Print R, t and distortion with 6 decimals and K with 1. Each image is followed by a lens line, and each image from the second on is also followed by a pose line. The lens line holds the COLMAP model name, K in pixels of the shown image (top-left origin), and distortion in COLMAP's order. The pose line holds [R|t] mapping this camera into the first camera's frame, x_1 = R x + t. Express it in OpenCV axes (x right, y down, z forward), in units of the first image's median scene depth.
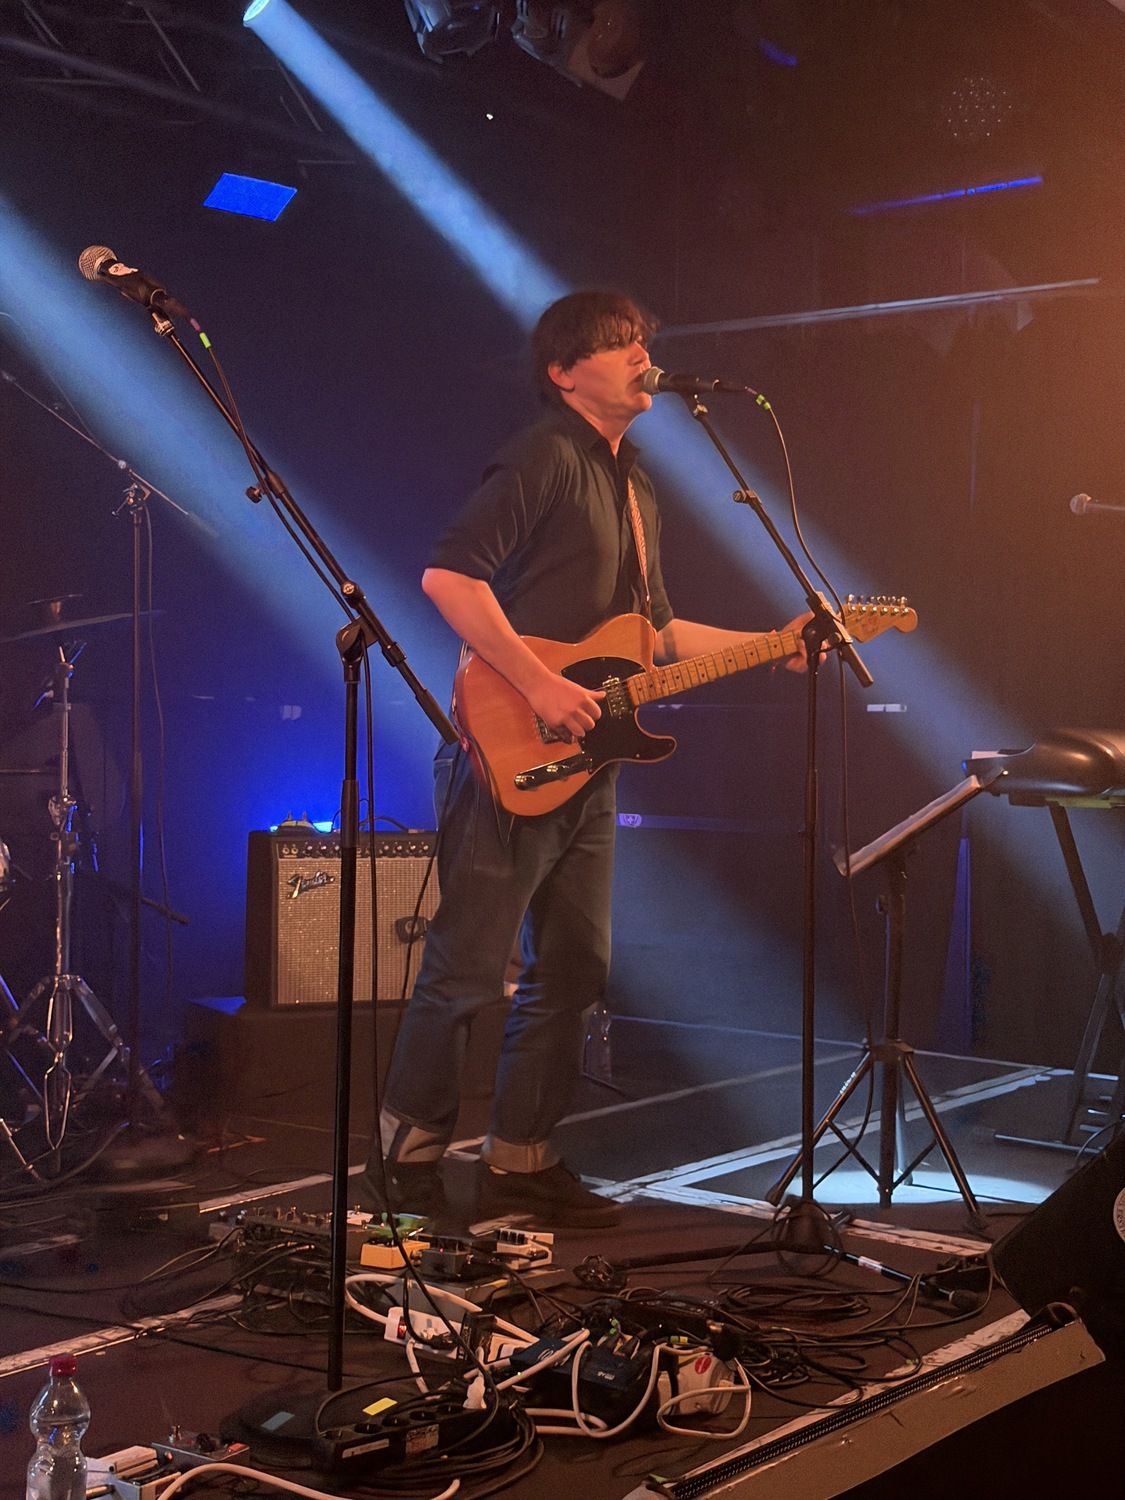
lens RADIAL K [[2103.4, 0, 562.7], [0, 2103.4, 749.4], [0, 0, 1]] dist [0.145197, -0.112568]
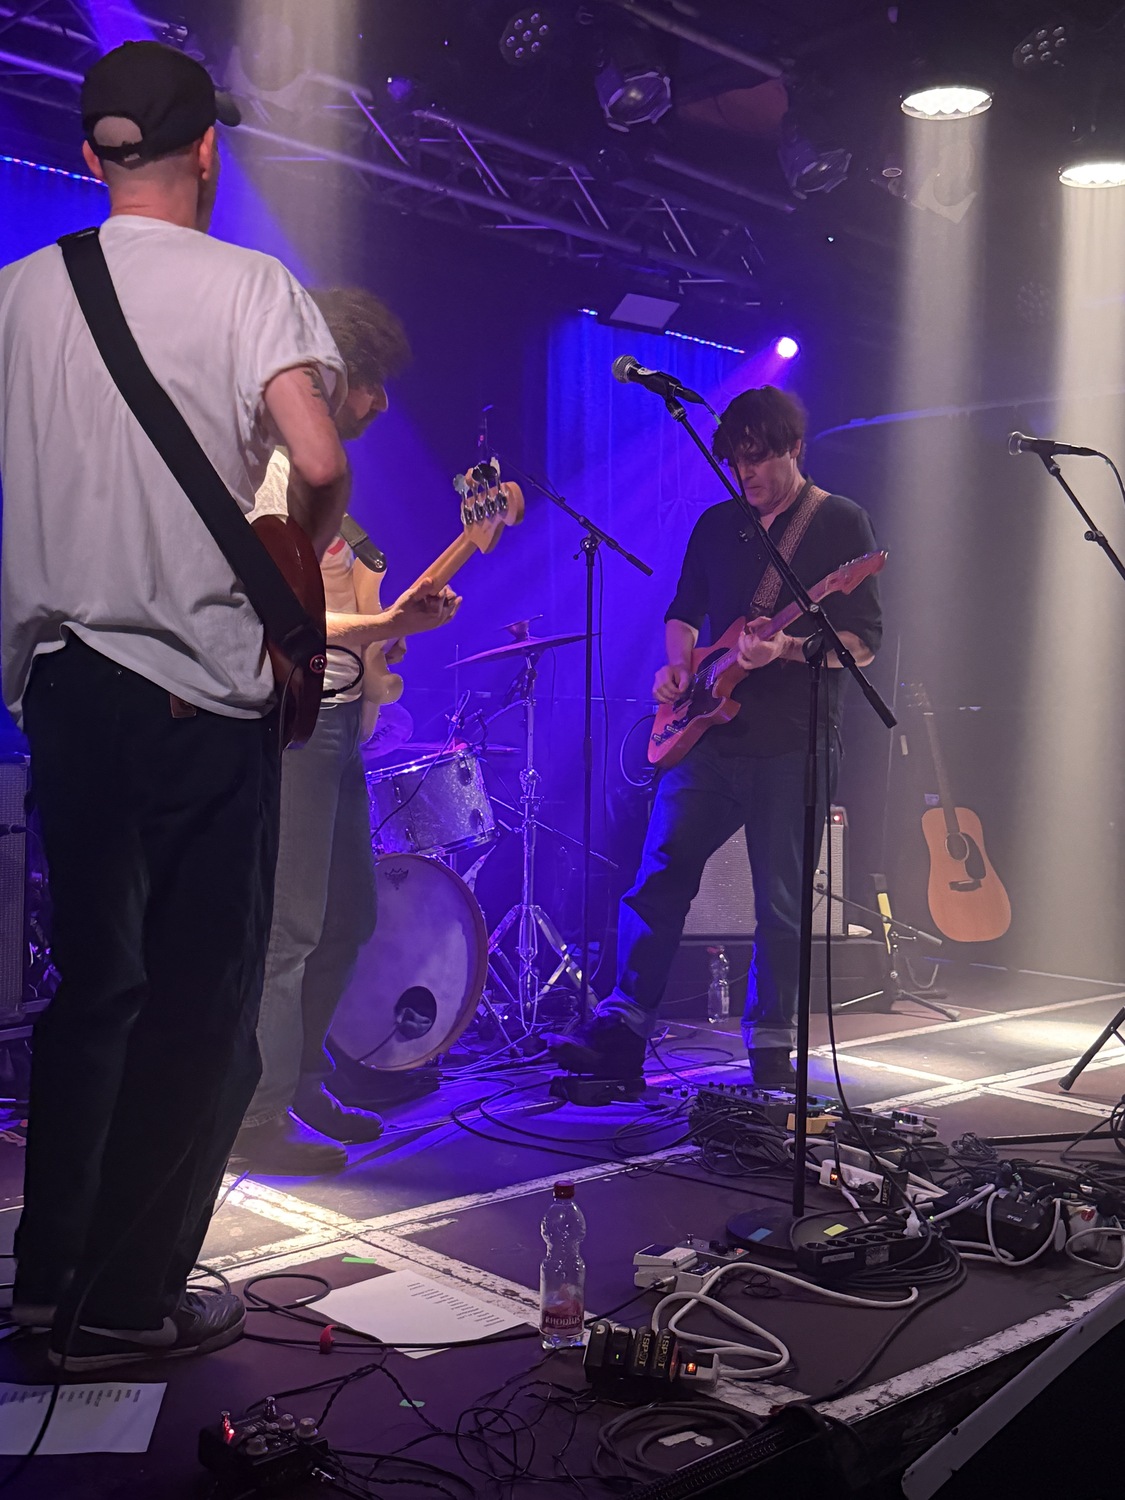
lens RADIAL K [[1680.8, 0, 560.3], [0, 1680.8, 756.3], [0, 0, 1]] dist [0.232268, -0.580218]
pose [[0.989092, 0.013375, -0.146690, -0.083675], [-0.012688, 0.999904, 0.005613, 0.009759], [0.146751, -0.003691, 0.989167, -0.055037]]
